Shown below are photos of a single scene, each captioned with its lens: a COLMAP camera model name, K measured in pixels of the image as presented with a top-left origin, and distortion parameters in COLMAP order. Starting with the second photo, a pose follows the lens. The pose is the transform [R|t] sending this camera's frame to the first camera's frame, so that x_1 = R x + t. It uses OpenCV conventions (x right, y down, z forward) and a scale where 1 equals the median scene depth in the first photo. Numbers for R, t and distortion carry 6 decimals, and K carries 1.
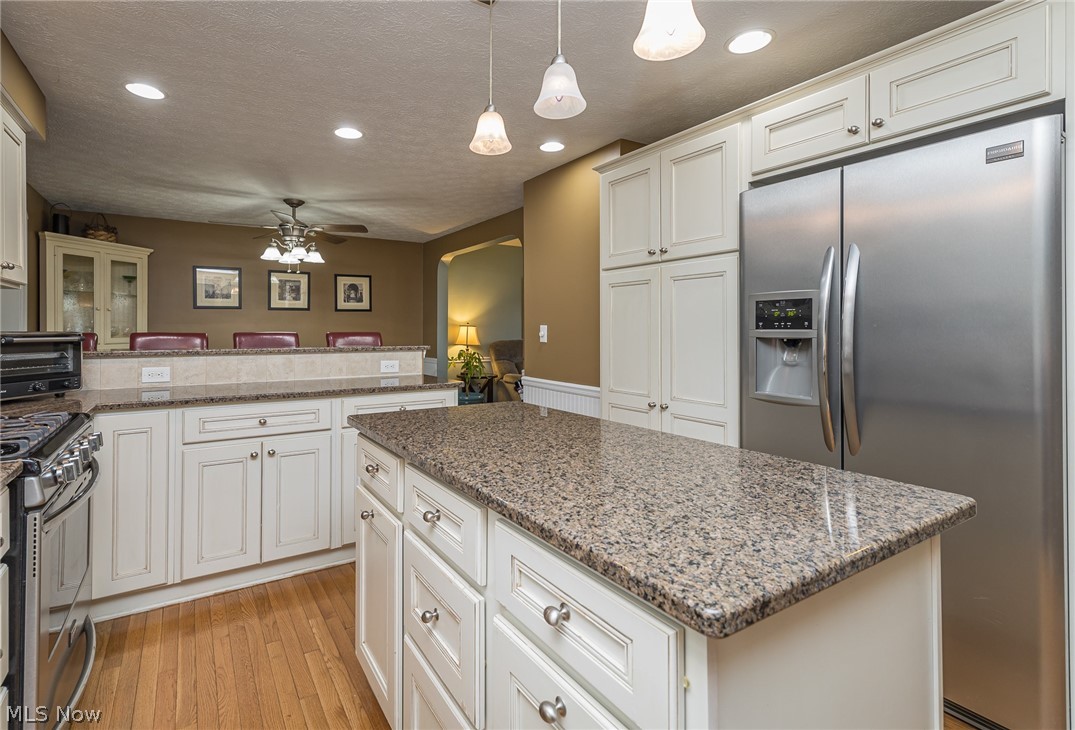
lens RADIAL K [[511.3, 0, 498.8], [0, 511.3, 324.6], [0, 0, 1]] dist [0.010651, 0.000102]
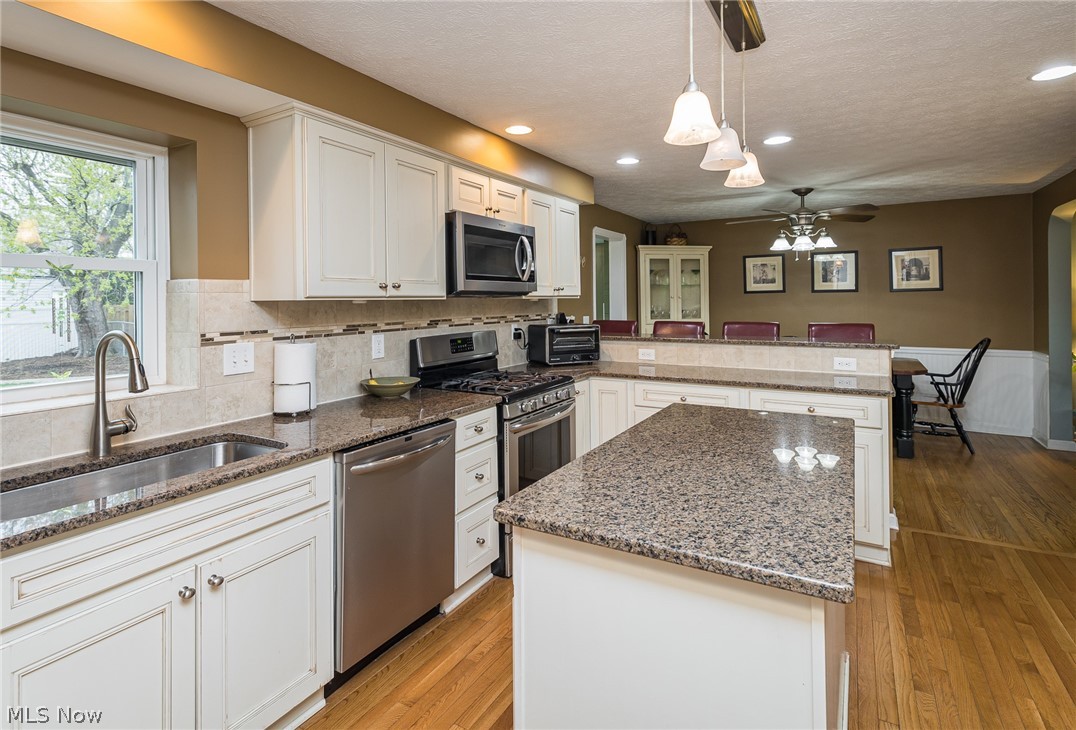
lens RADIAL K [[545.0, 0, 533.0], [0, 545.0, 297.8], [0, 0, 1]] dist [0.010360, 0.000596]
pose [[0.483664, -0.008447, -0.875213, 0.287766], [0.018419, 0.999830, 0.000529, -0.037525], [0.875060, -0.016376, 0.483738, 0.004548]]
